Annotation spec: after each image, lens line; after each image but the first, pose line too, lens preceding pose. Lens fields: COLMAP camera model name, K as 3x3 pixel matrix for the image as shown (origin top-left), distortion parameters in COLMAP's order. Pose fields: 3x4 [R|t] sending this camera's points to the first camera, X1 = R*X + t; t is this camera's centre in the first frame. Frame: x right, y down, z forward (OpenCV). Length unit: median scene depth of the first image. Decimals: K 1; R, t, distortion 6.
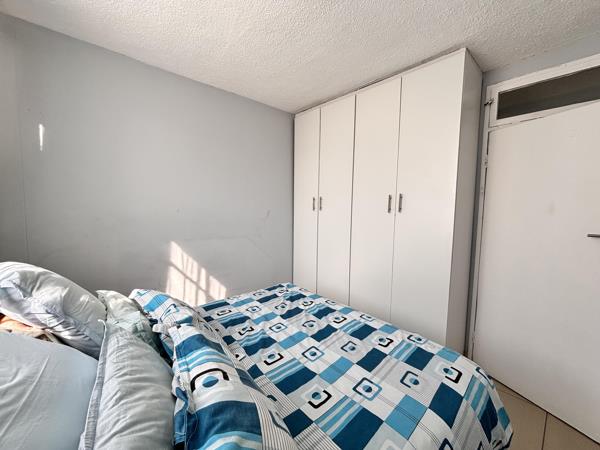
lens RADIAL K [[242.9, 0, 300.0], [0, 242.9, 225.0], [0, 0, 1]] dist [-0.001276, 0.000040]
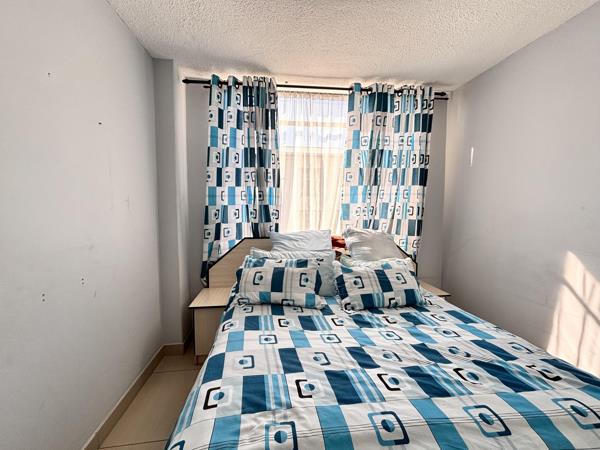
lens RADIAL K [[242.9, 0, 300.0], [0, 242.9, 225.0], [0, 0, 1]] dist [-0.001276, 0.000040]
pose [[-0.540935, 0.043442, -0.839942, 0.888354], [-0.071208, 0.992714, 0.097202, -0.040131], [0.838045, 0.112391, -0.533900, 1.266579]]
